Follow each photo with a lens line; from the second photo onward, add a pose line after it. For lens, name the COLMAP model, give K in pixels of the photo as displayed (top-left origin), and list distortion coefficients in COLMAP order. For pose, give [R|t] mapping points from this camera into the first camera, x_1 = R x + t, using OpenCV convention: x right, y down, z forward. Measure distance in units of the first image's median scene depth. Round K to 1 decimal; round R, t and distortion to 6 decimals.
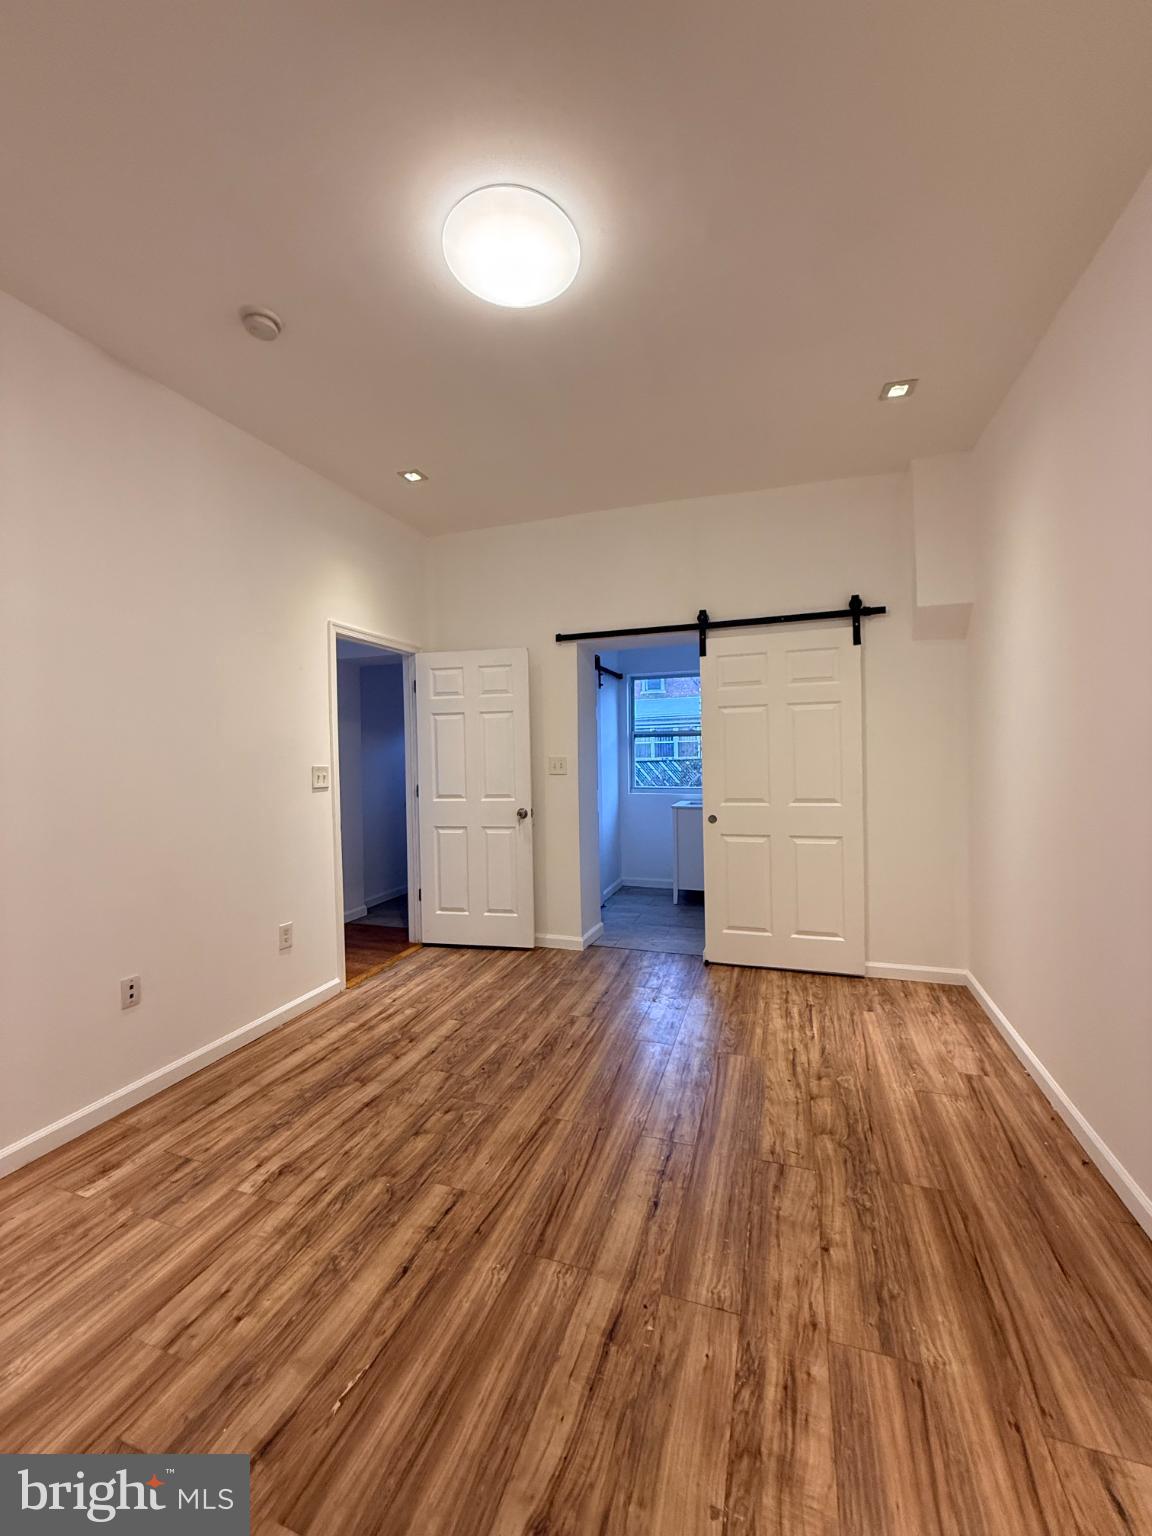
lens RADIAL K [[610.4, 0, 575.2], [0, 610.4, 763.2], [0, 0, 1]] dist [0.000717, -0.000573]
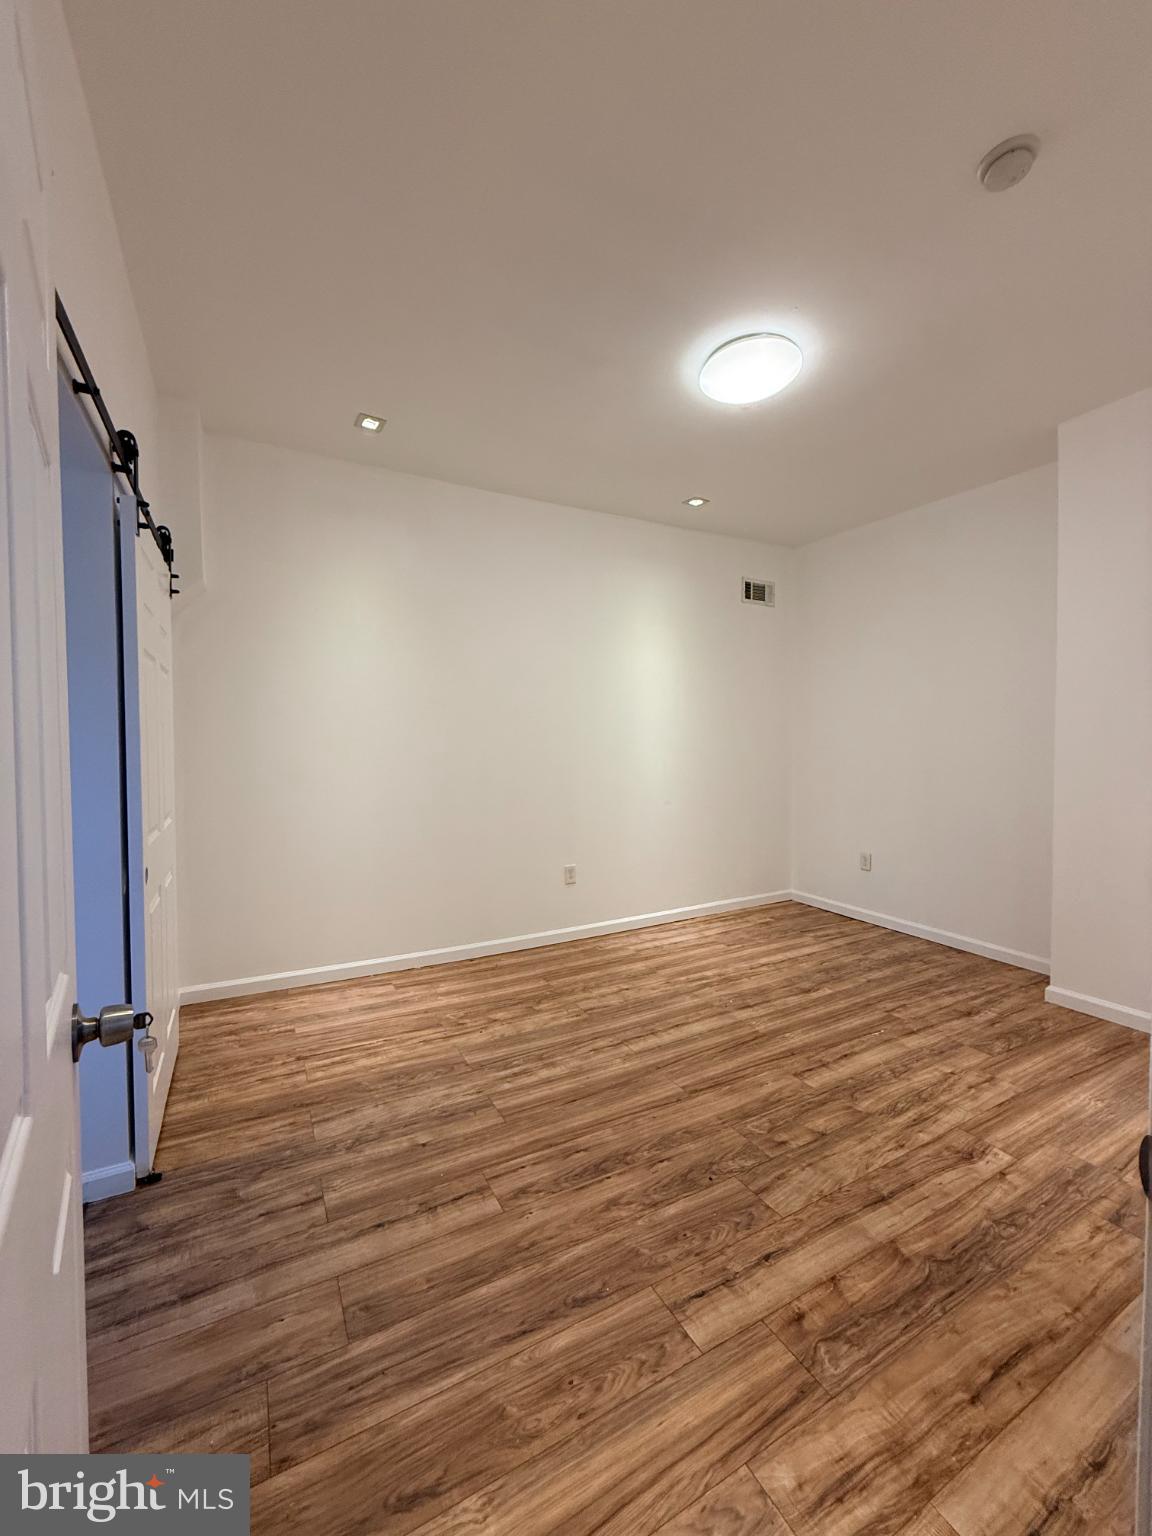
lens RADIAL K [[601.5, 0, 580.8], [0, 601.5, 757.2], [0, 0, 1]] dist [-0.000381, -0.000183]
pose [[-0.739786, 0.010170, 0.672765, -0.606599], [0.031218, 0.999328, 0.019221, -0.002268], [-0.672118, 0.035222, -0.739606, 1.895262]]
